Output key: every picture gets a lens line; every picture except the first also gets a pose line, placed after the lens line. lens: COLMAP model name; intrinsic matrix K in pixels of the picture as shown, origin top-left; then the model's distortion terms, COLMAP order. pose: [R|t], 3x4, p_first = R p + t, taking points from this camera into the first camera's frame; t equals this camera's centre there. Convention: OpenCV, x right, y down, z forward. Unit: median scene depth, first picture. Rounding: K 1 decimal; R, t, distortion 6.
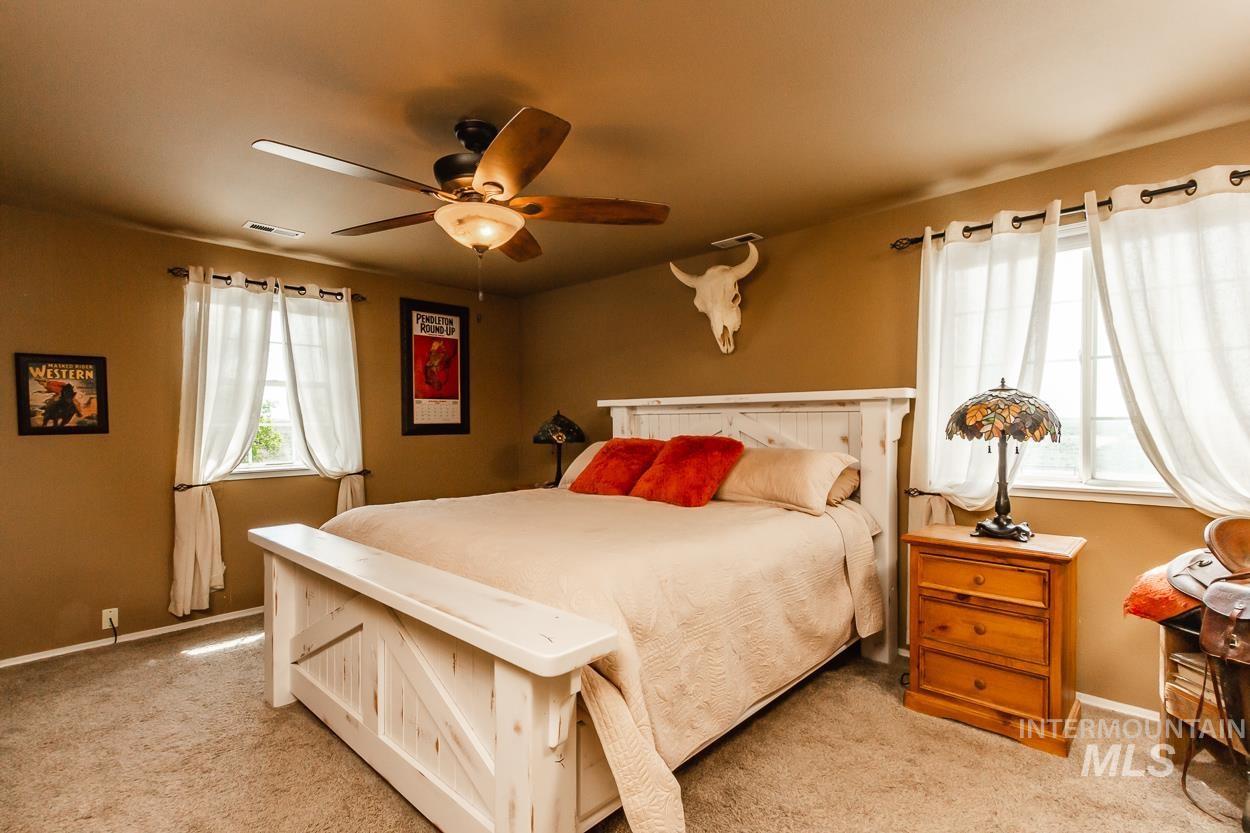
lens RADIAL K [[592.7, 0, 616.0], [0, 592.7, 427.3], [0, 0, 1]] dist [0.012847, -0.000381]
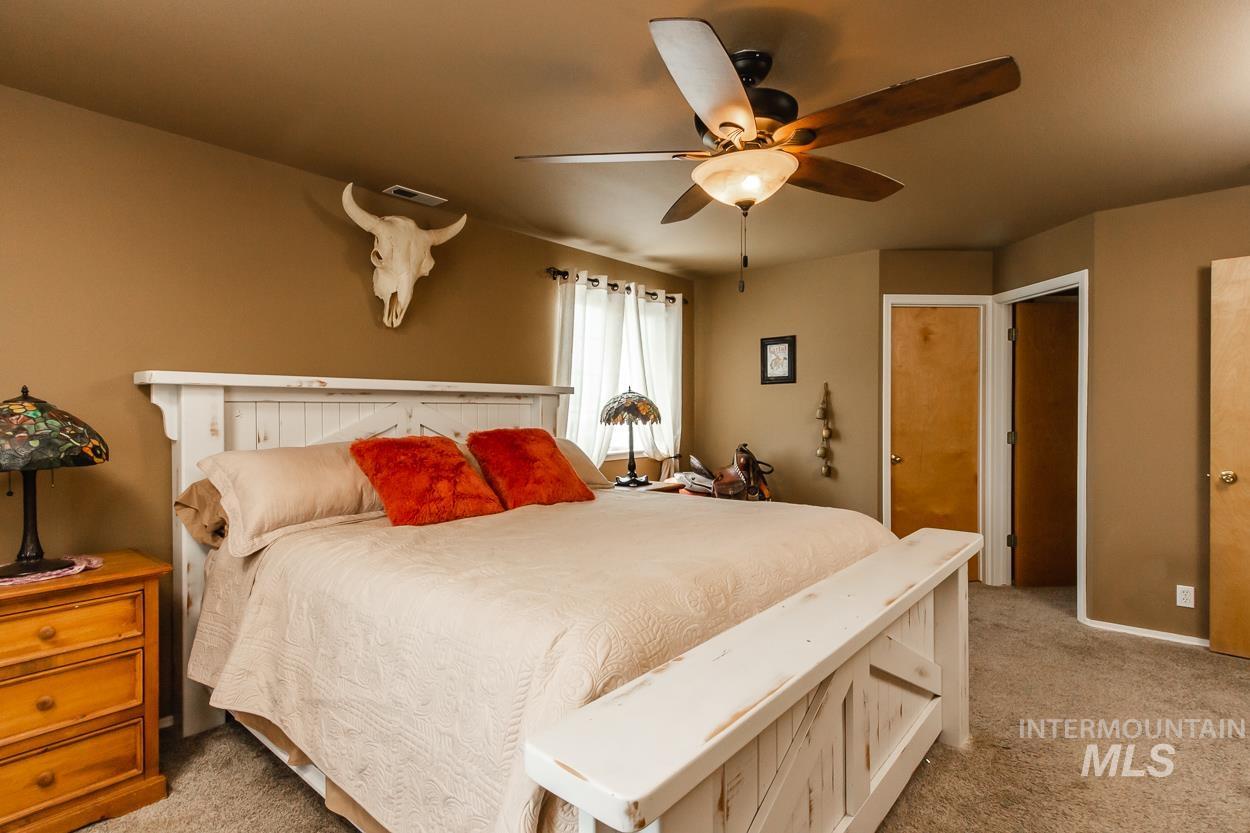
lens RADIAL K [[592.7, 0, 616.0], [0, 592.7, 427.3], [0, 0, 1]] dist [0.012847, -0.000381]
pose [[-0.035579, -0.022079, 0.999123, -0.739180], [0.012814, 0.999664, 0.022548, -0.005514], [-0.999285, 0.013605, -0.035284, 0.862095]]
